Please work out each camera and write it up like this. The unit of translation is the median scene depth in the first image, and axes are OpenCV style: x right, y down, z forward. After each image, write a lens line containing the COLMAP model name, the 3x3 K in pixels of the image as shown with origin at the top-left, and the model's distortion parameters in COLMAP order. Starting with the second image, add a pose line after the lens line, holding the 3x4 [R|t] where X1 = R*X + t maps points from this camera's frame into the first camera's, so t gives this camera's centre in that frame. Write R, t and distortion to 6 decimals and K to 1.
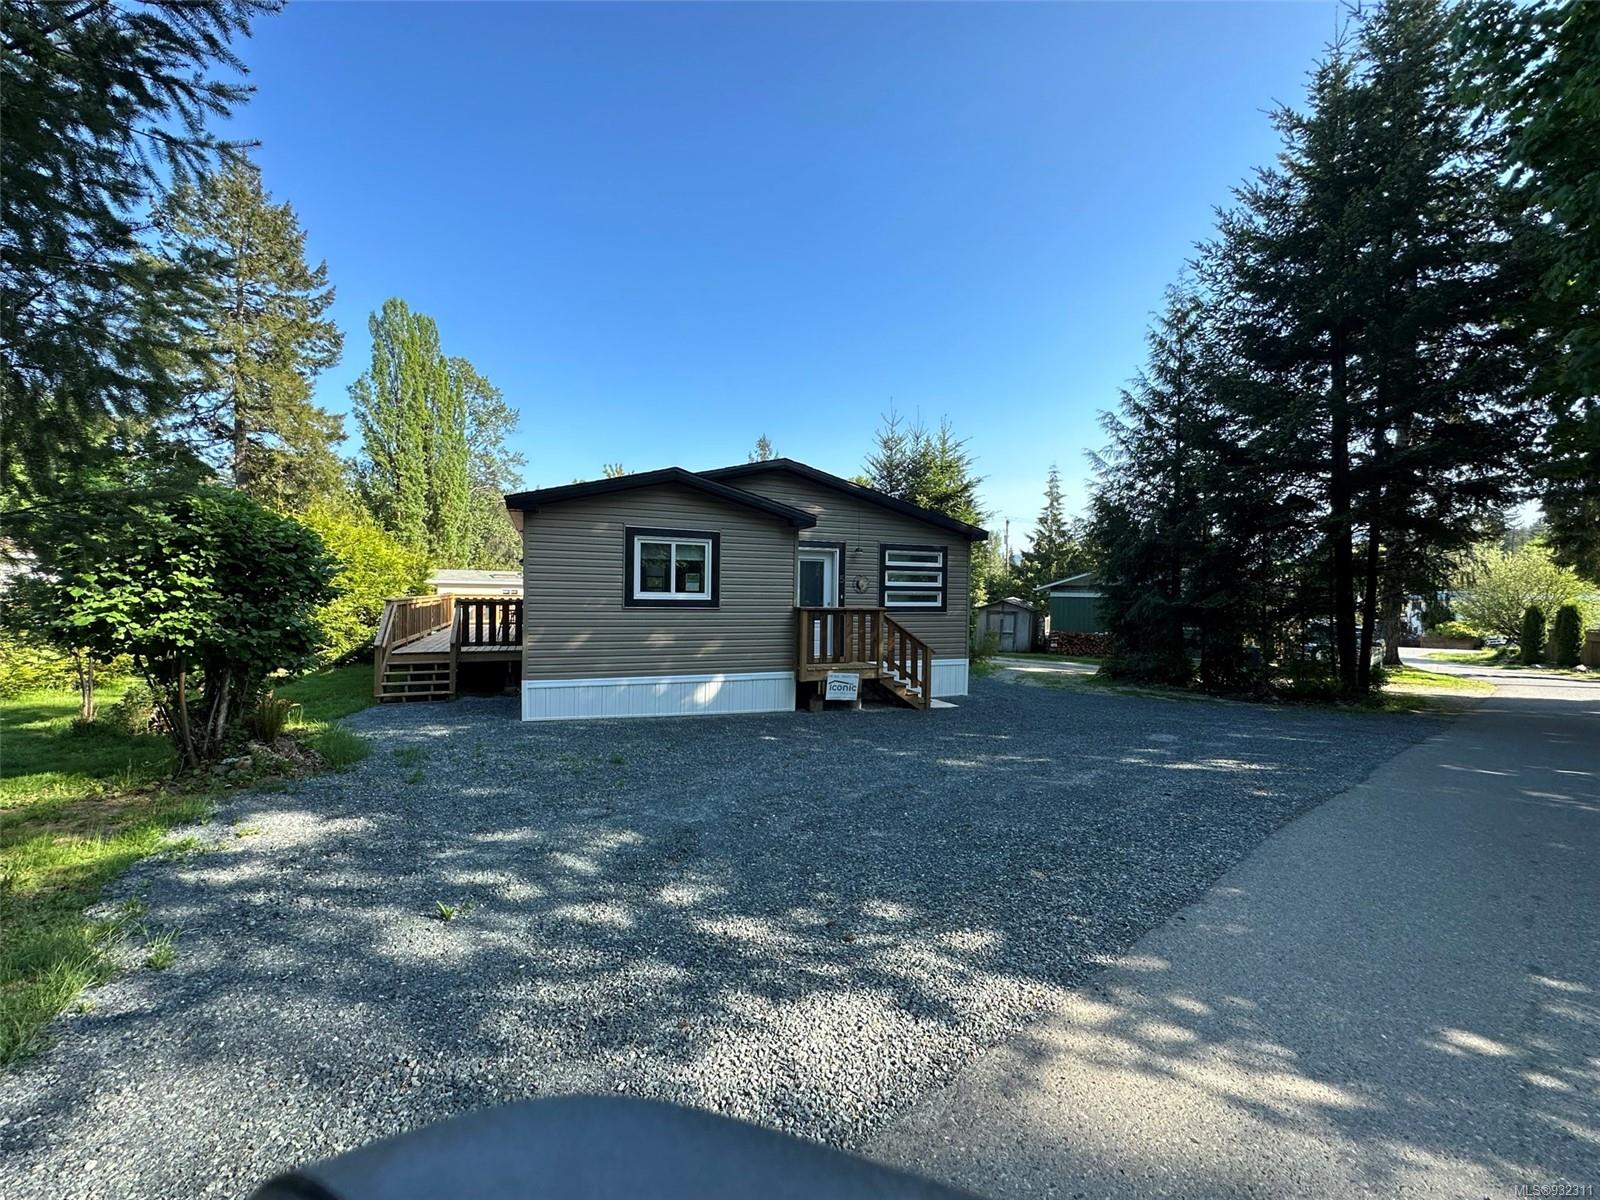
lens RADIAL K [[637.0, 0, 805.6], [0, 637.0, 595.4], [0, 0, 1]] dist [-0.001985, -0.000099]
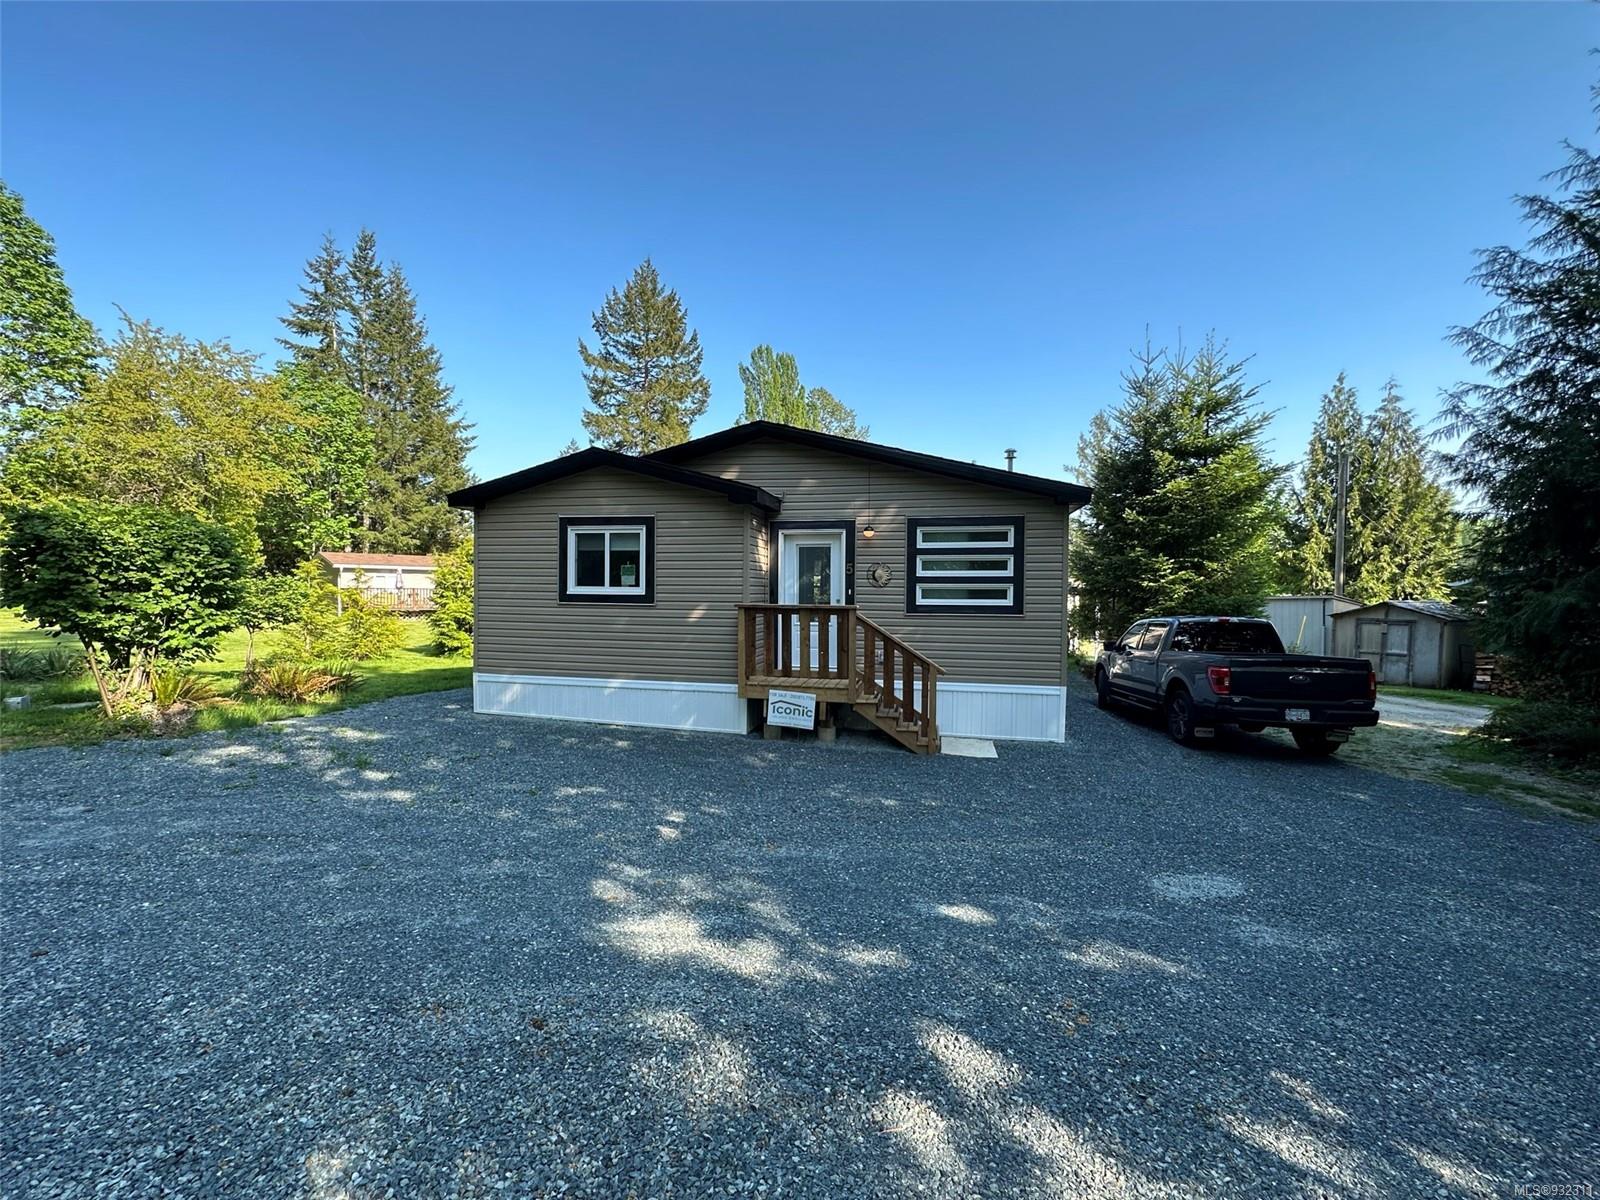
lens RADIAL K [[637.0, 0, 802.4], [0, 637.0, 600.8], [0, 0, 1]] dist [-0.001985, -0.000099]
pose [[0.824955, 0.001011, -0.565198, 0.447291], [-0.000545, 0.999999, 0.000992, 0.012346], [0.565198, -0.000510, 0.824955, 0.348213]]
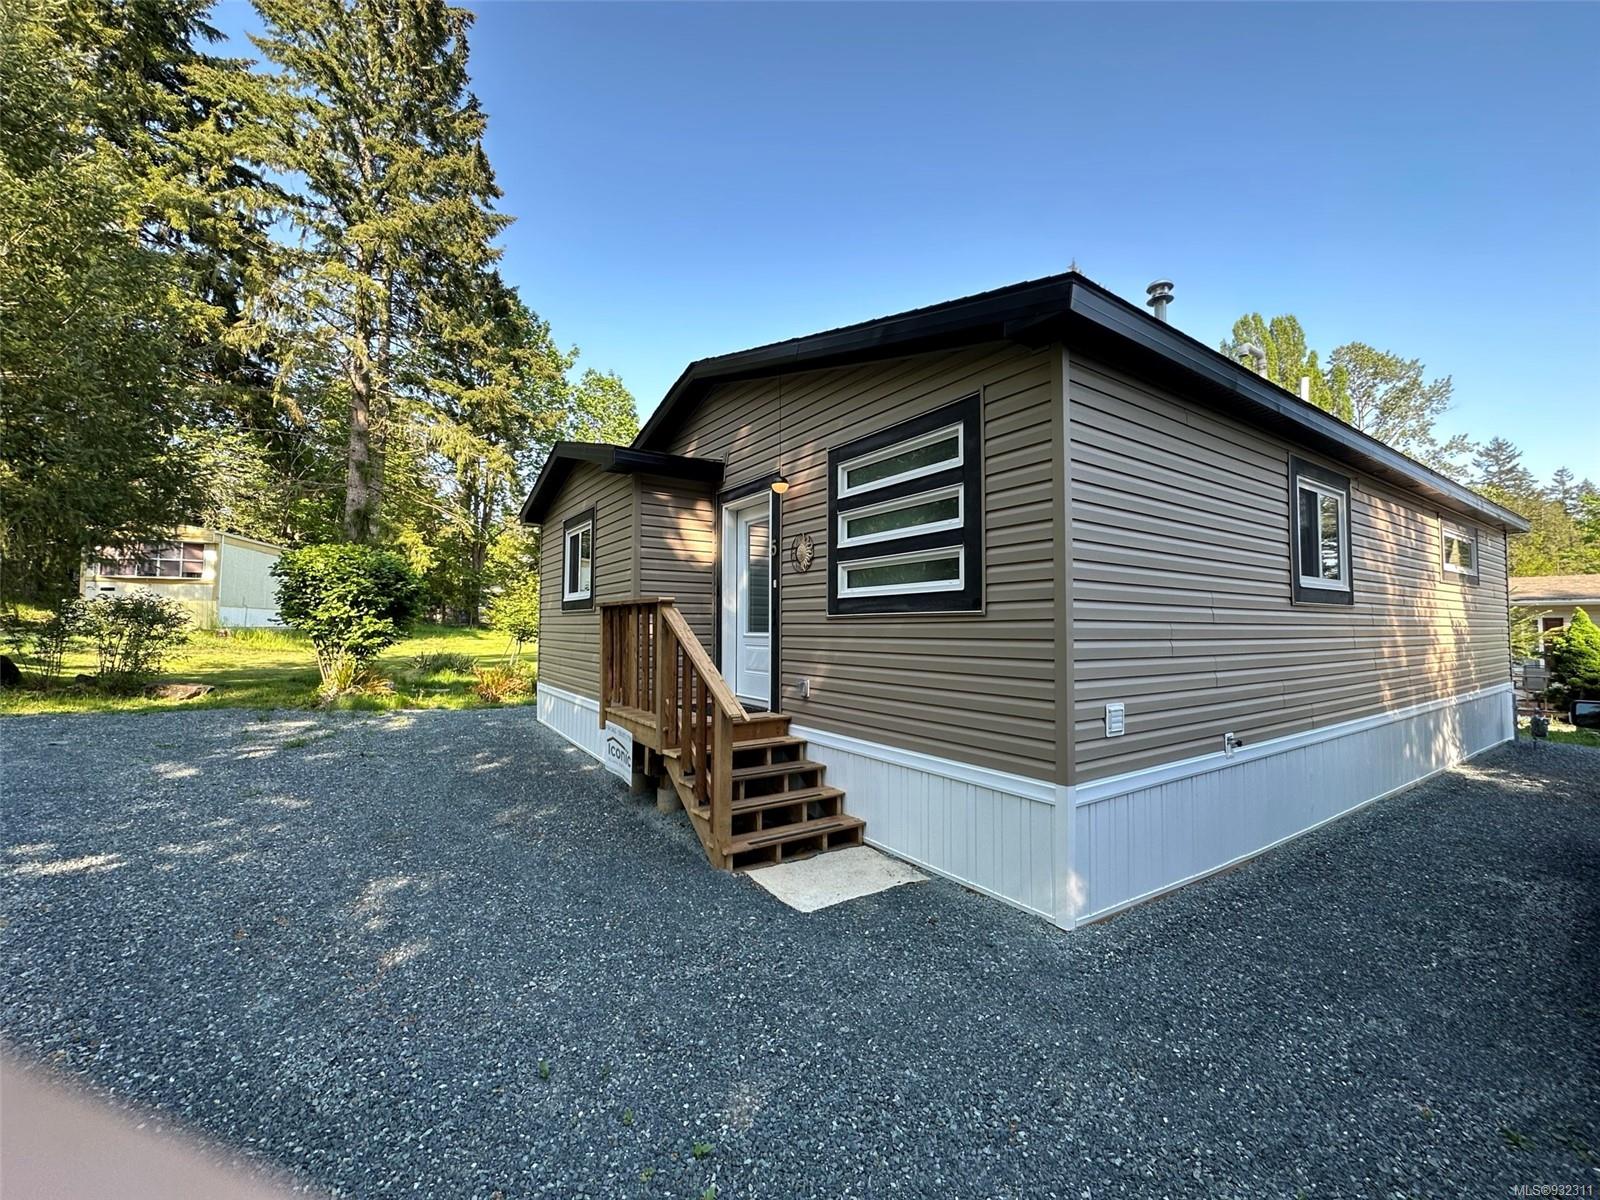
lens RADIAL K [[637.0, 0, 800.5], [0, 637.0, 599.9], [0, 0, 1]] dist [-0.001985, -0.000099]
pose [[0.209846, -0.056409, -0.976106, 0.545910], [-0.006836, 0.998225, -0.059157, 0.044126], [0.977710, 0.019087, 0.209088, 0.934895]]
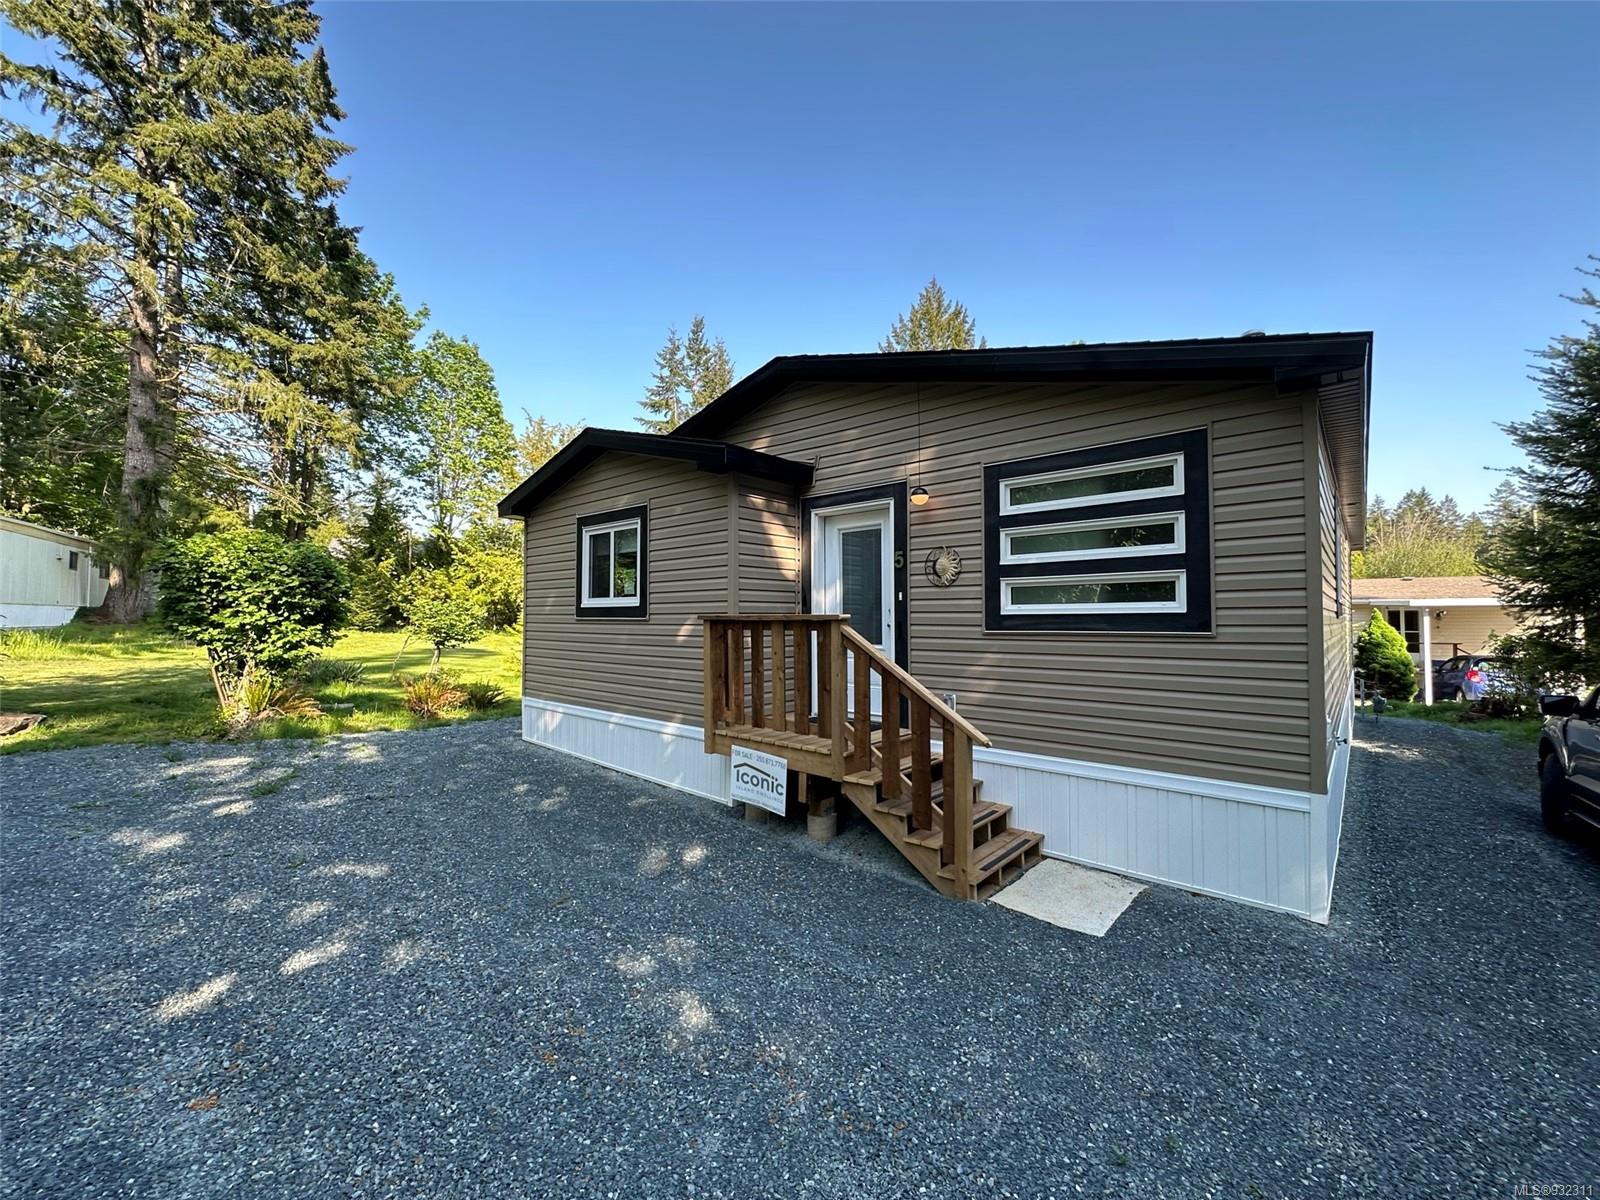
lens RADIAL K [[637.0, 0, 801.0], [0, 637.0, 599.8], [0, 0, 1]] dist [-0.001985, -0.000099]
pose [[0.442213, -0.041328, -0.895958, 0.458767], [0.001304, 0.998966, -0.045436, 0.026938], [0.896909, 0.018924, 0.441809, 0.736267]]
